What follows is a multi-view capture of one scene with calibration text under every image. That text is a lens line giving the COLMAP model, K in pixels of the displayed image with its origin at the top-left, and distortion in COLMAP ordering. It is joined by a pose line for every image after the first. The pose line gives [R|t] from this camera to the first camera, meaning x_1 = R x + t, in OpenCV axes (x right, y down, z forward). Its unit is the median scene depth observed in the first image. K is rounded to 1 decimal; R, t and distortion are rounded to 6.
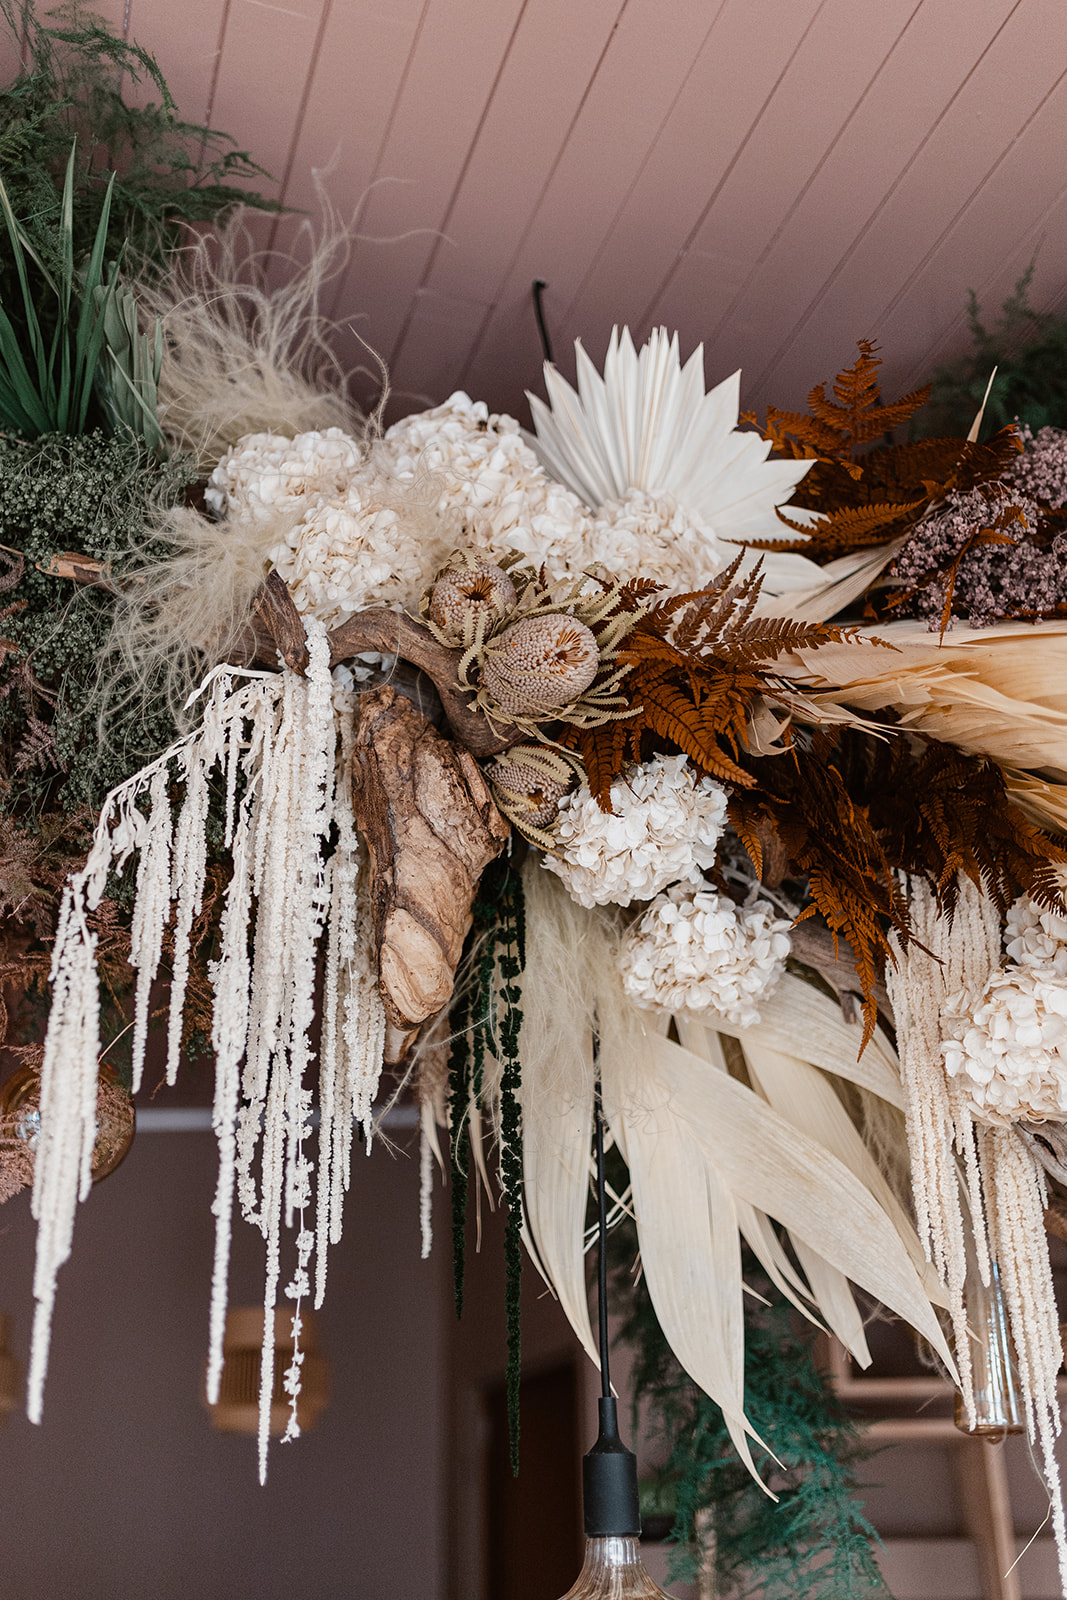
lens RADIAL K [[1705.0, 0, 526.4], [0, 1705.0, 808.3], [0, 0, 1]] dist [-0.006501, 0.000000]
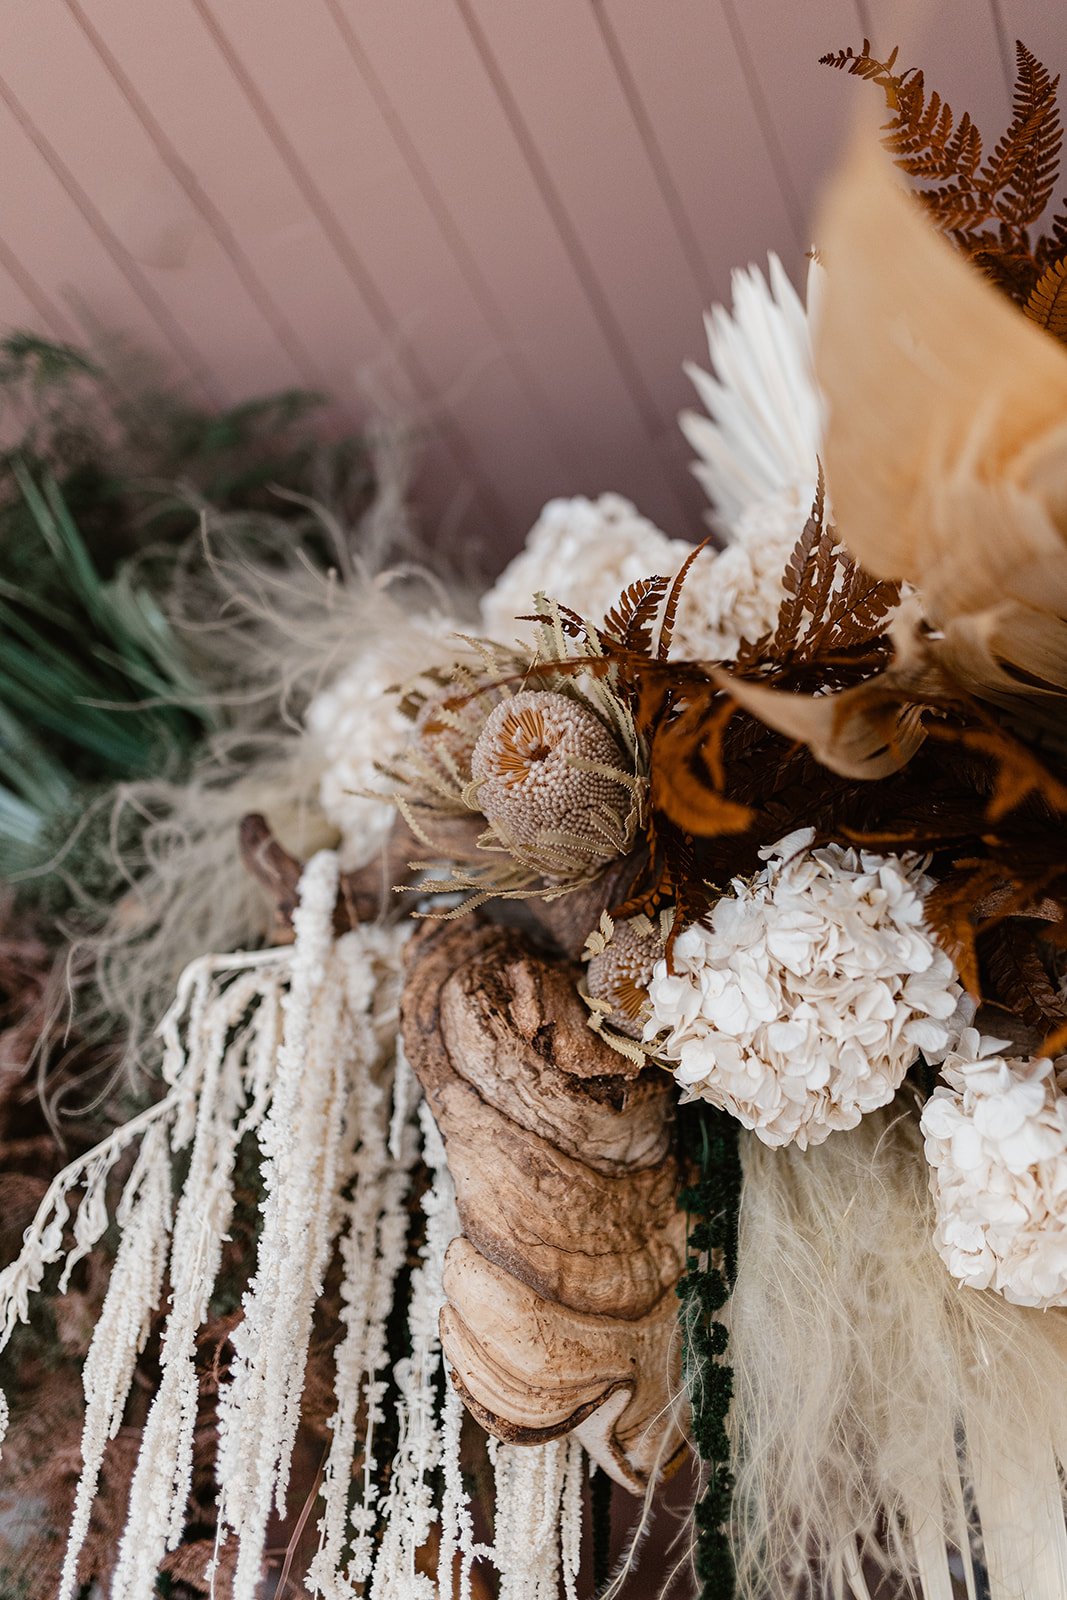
lens RADIAL K [[1595.5, 0, 537.1], [0, 1595.5, 802.5], [0, 0, 1]] dist [-0.013385, 0.000000]
pose [[0.757650, -0.393307, -0.520842, 0.300079], [0.240655, 0.910149, -0.337216, 0.114317], [0.606673, 0.130148, 0.784225, 0.543954]]
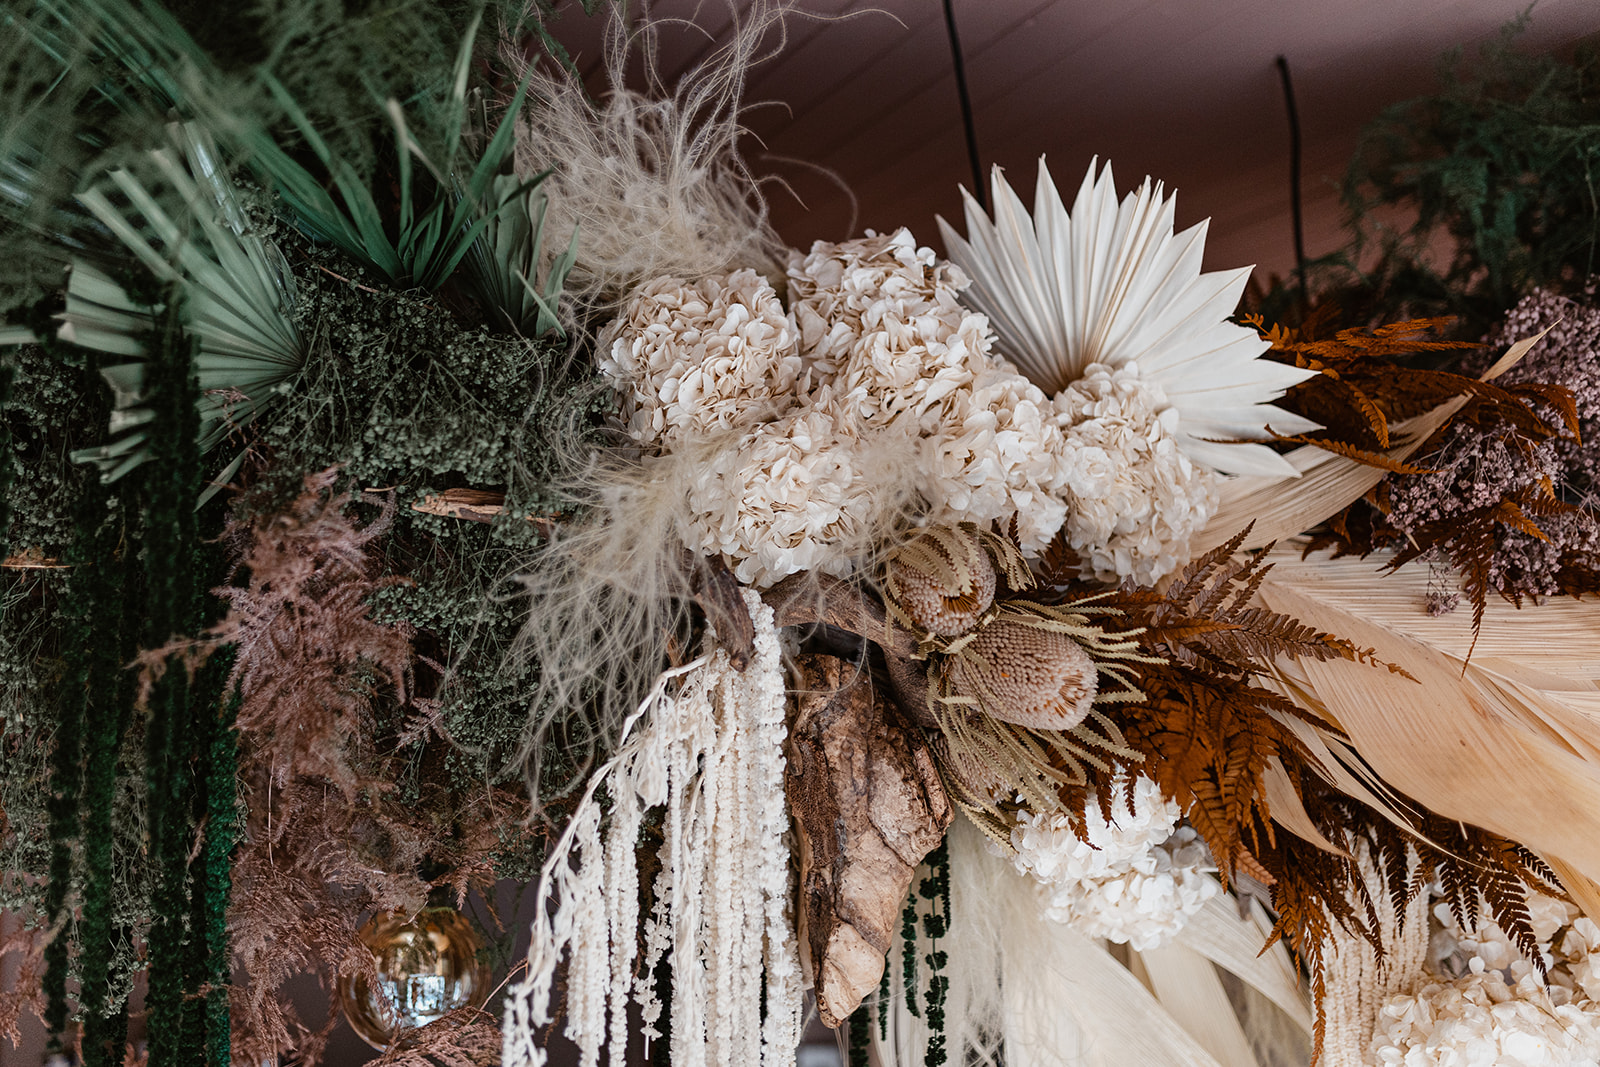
lens RADIAL K [[1595.5, 0, 808.8], [0, 1595.5, 523.9], [0, 0, 1]] dist [-0.013385, 0.000000]
pose [[0.990145, 0.028106, 0.137199, -0.213334], [-0.073457, 0.938307, 0.337910, -0.422800], [-0.119237, -0.344658, 0.931125, 0.277830]]
